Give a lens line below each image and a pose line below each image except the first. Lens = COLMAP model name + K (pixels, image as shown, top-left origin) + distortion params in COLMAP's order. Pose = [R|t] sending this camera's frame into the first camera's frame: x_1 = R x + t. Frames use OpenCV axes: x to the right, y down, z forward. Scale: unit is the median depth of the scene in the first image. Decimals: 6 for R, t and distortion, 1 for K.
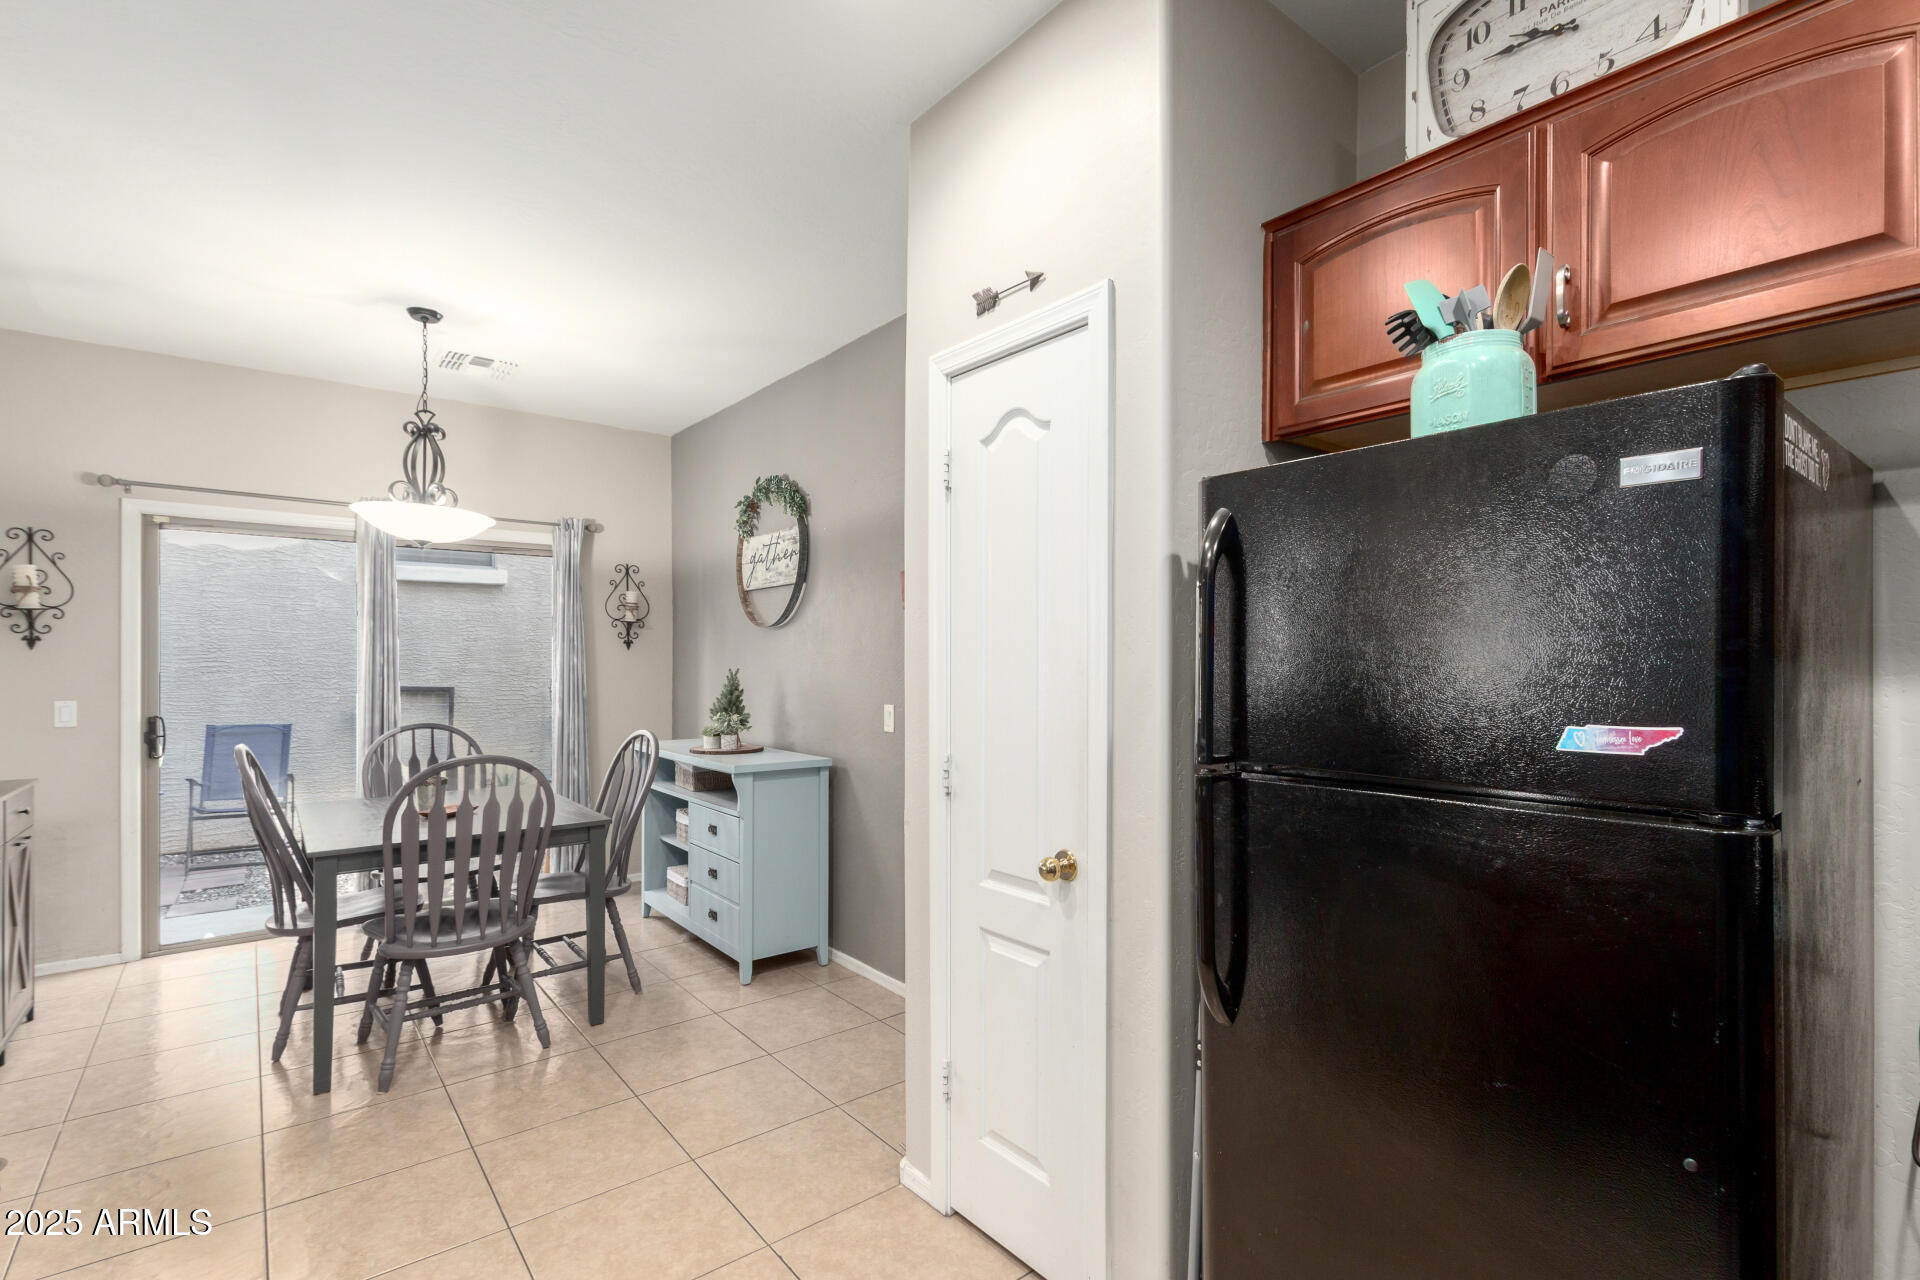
lens RADIAL K [[920.6, 0, 967.3], [0, 920.6, 660.0], [0, 0, 1]] dist [-0.001180, -0.000403]
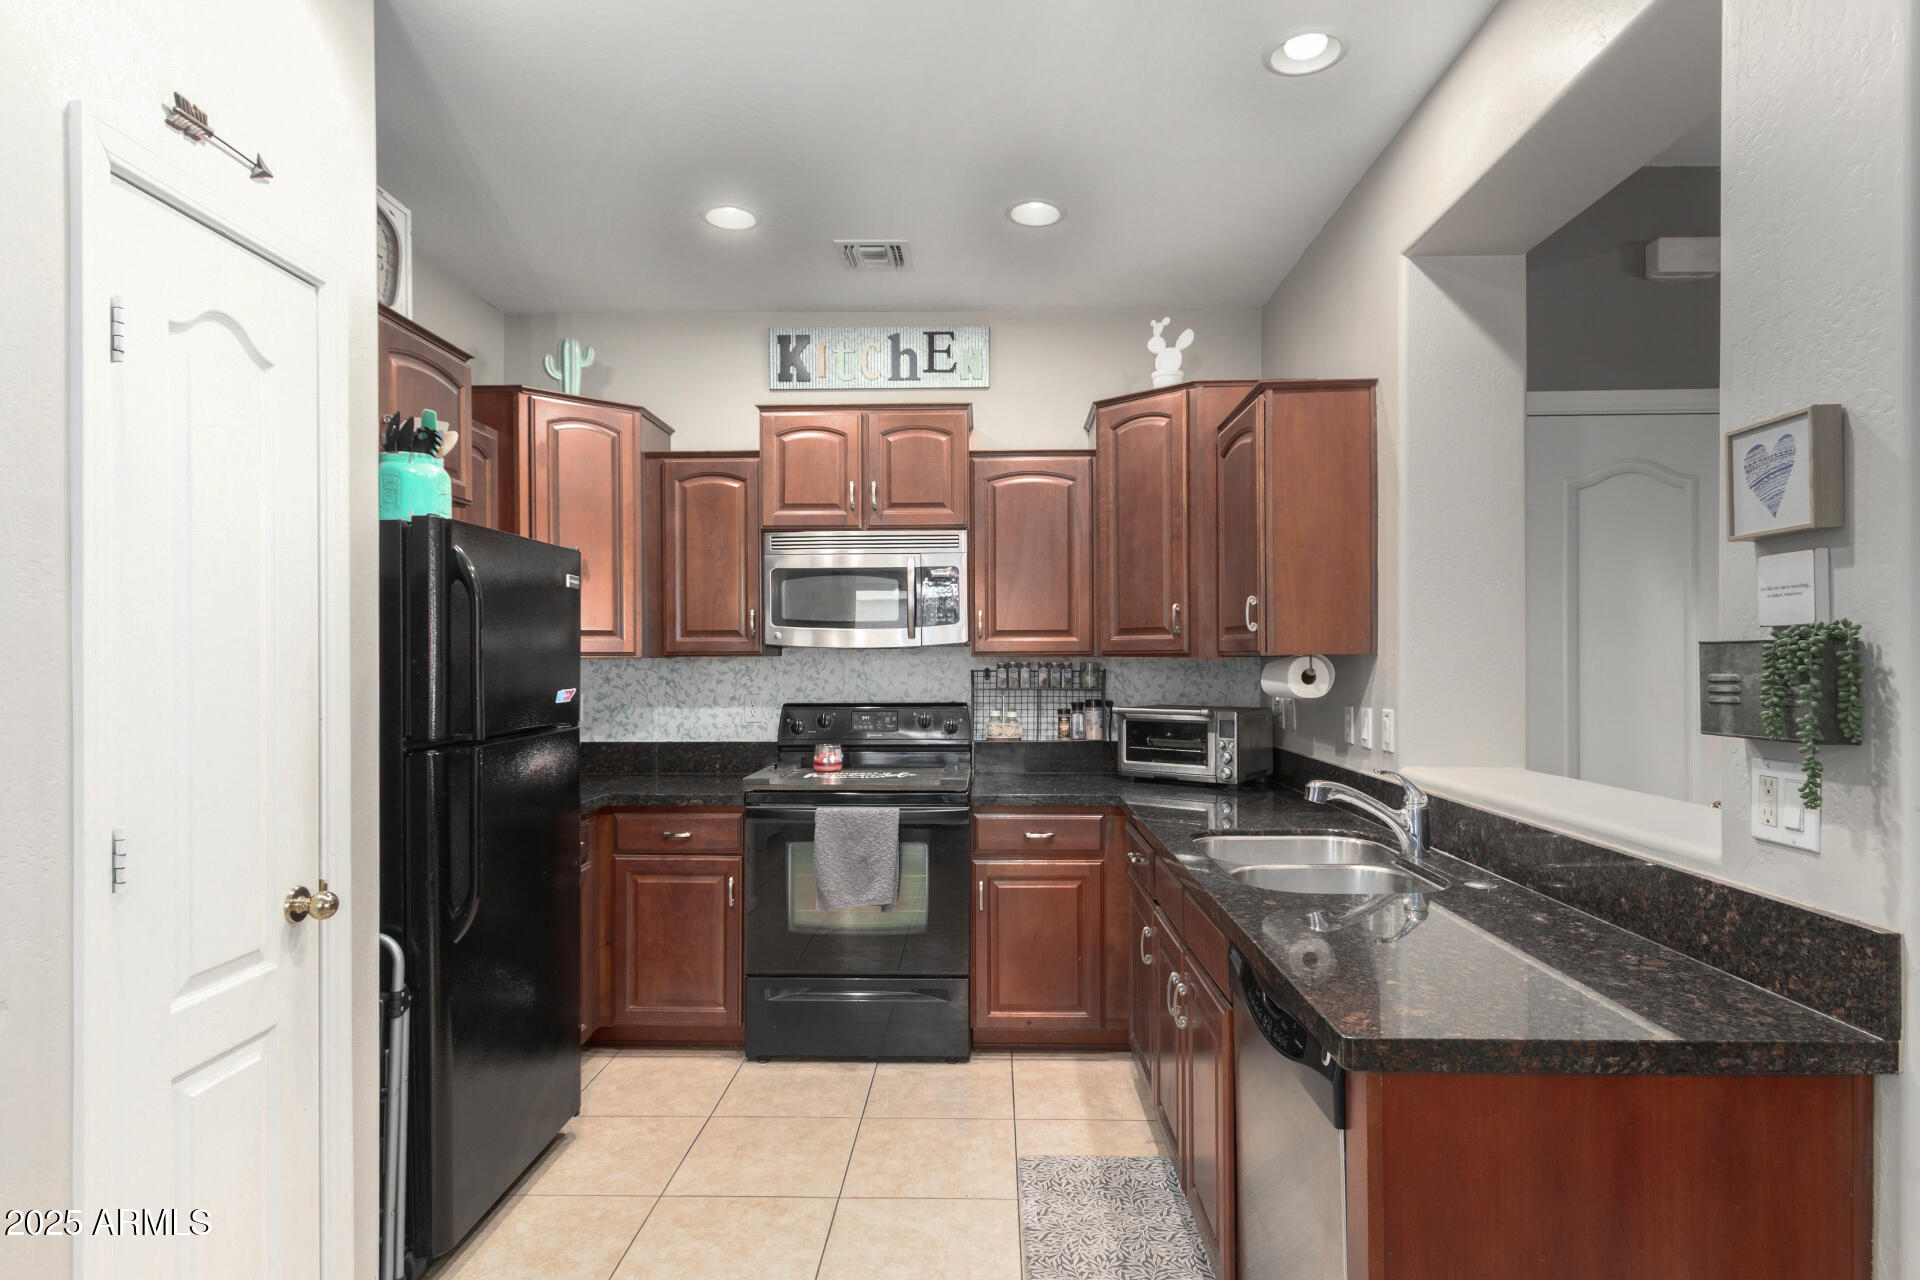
lens RADIAL K [[1020.2, 0, 970.8], [0, 1020.2, 658.0], [0, 0, 1]] dist [0.005849, 0.000680]
pose [[-0.775679, 0.000780, 0.631128, -0.429526], [-0.000989, 0.999997, -0.002451, -0.001101], [-0.631127, -0.002526, -0.775675, 0.595117]]
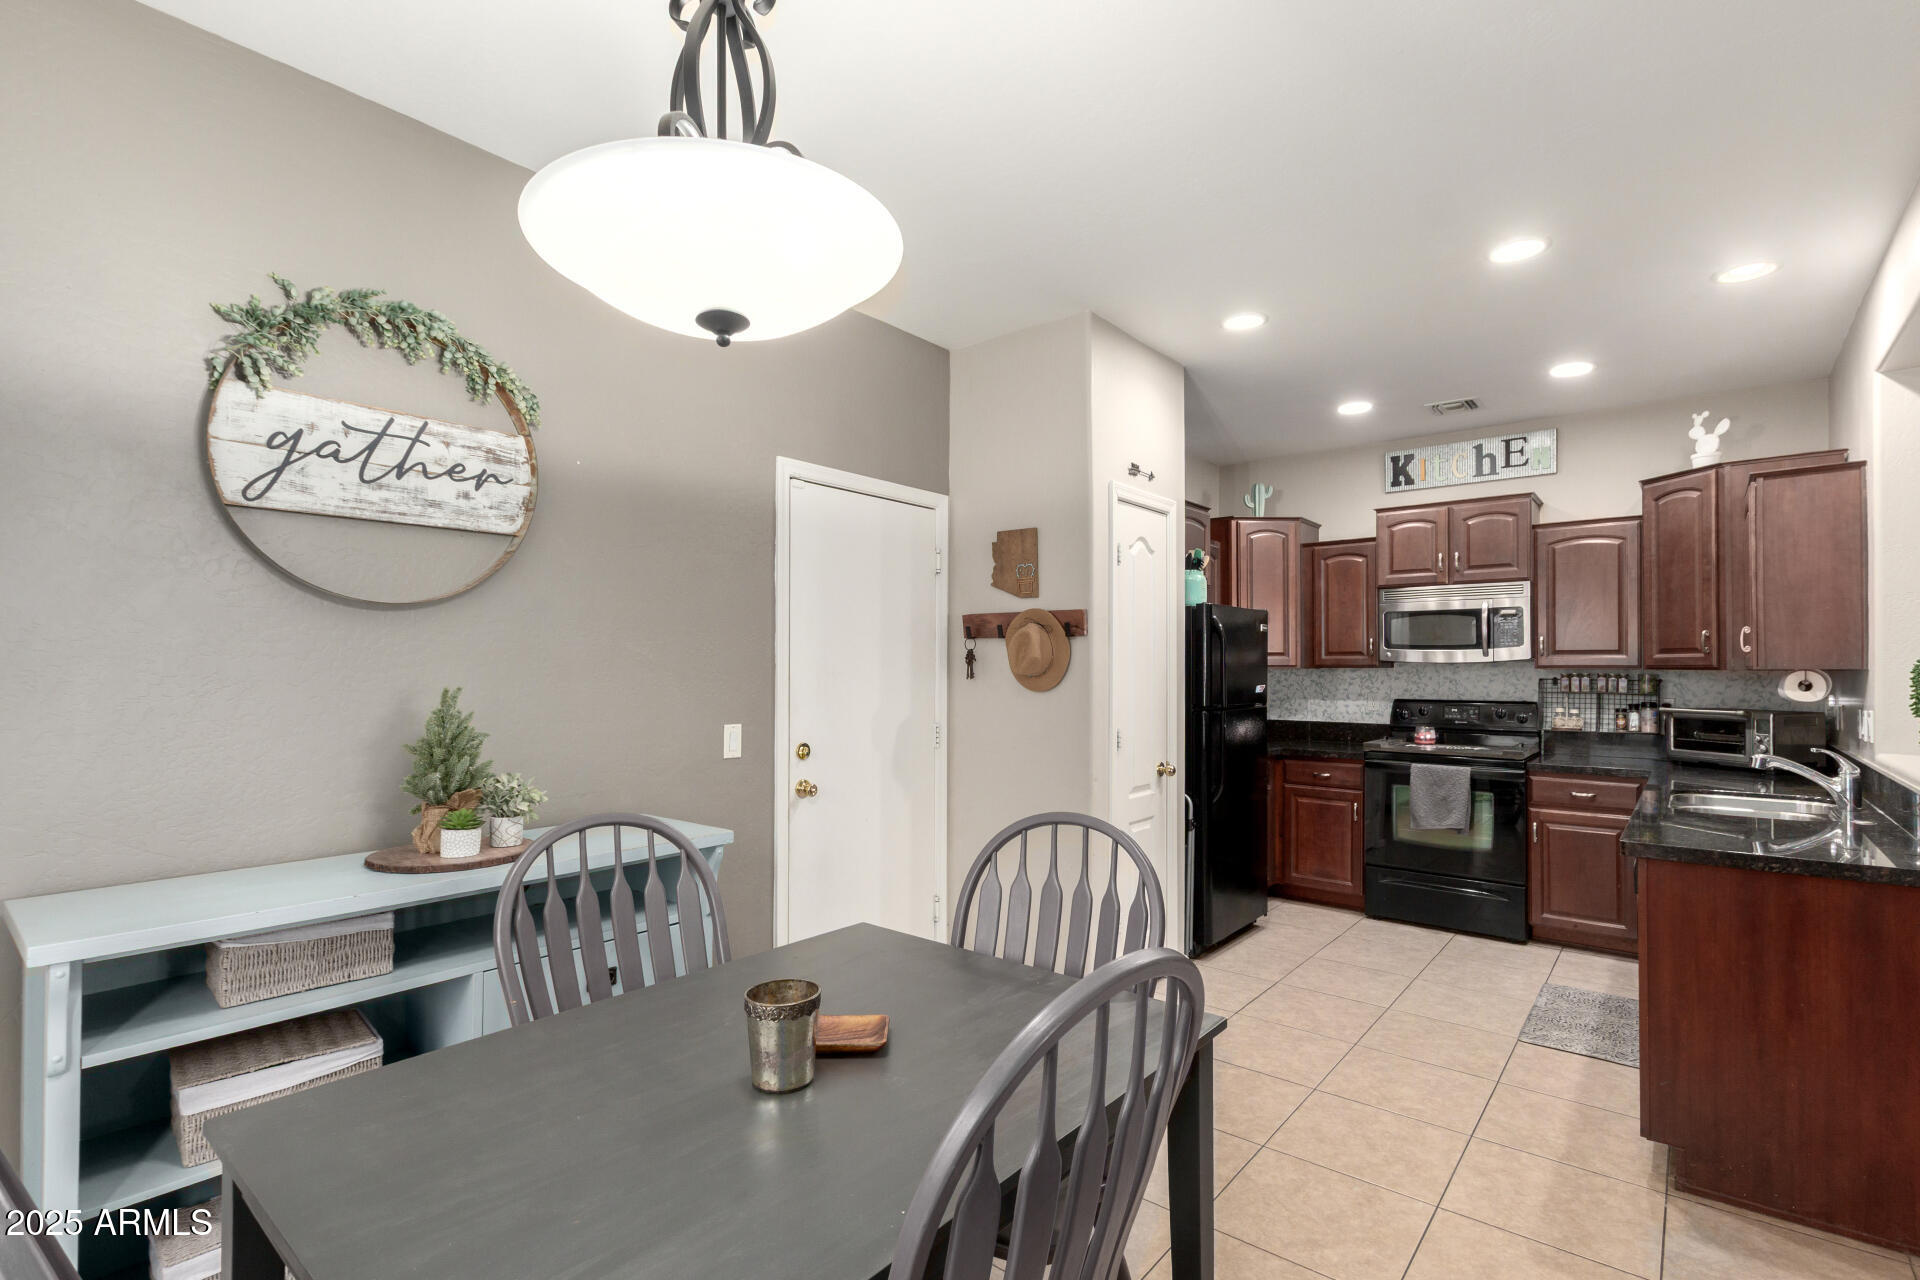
lens RADIAL K [[920.6, 0, 967.3], [0, 920.6, 660.0], [0, 0, 1]] dist [-0.001180, -0.000403]
pose [[-0.231184, 0.005836, 0.972893, -0.803028], [-0.006261, 0.999952, -0.007486, -0.002553], [-0.972890, -0.007822, -0.231136, 0.844994]]
